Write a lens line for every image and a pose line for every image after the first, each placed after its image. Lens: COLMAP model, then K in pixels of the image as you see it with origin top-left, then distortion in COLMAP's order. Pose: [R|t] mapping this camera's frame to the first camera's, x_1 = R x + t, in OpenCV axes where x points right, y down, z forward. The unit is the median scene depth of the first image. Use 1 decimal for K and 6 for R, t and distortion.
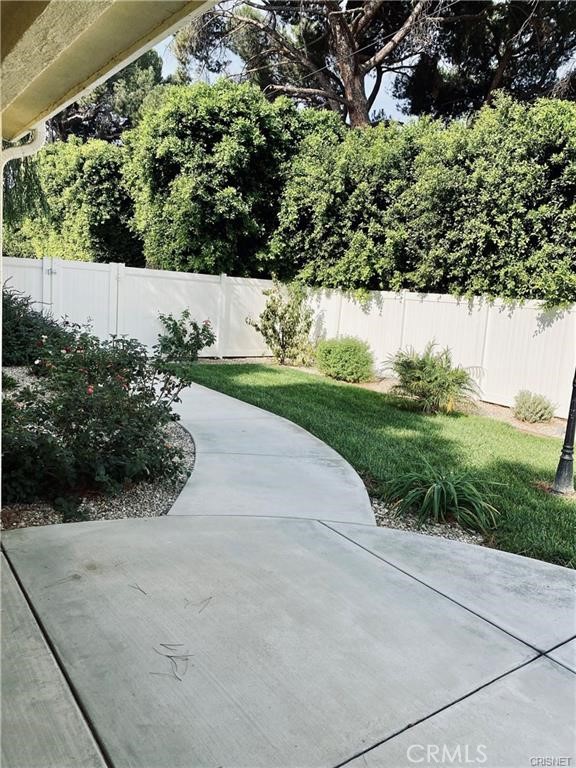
lens RADIAL K [[606.5, 0, 284.5], [0, 606.5, 384.9], [0, 0, 1]] dist [0.014934, -0.033194]
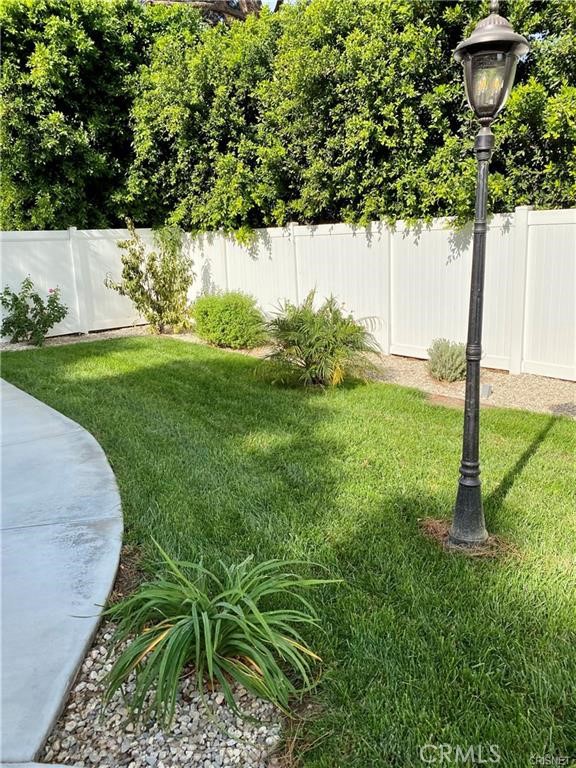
lens RADIAL K [[606.5, 0, 290.2], [0, 606.5, 382.1], [0, 0, 1]] dist [0.014934, -0.033194]
pose [[0.990594, -0.123244, 0.059446, 0.119544], [0.117980, 0.989358, 0.085150, -0.019047], [-0.069308, -0.077336, 0.994593, 0.194643]]
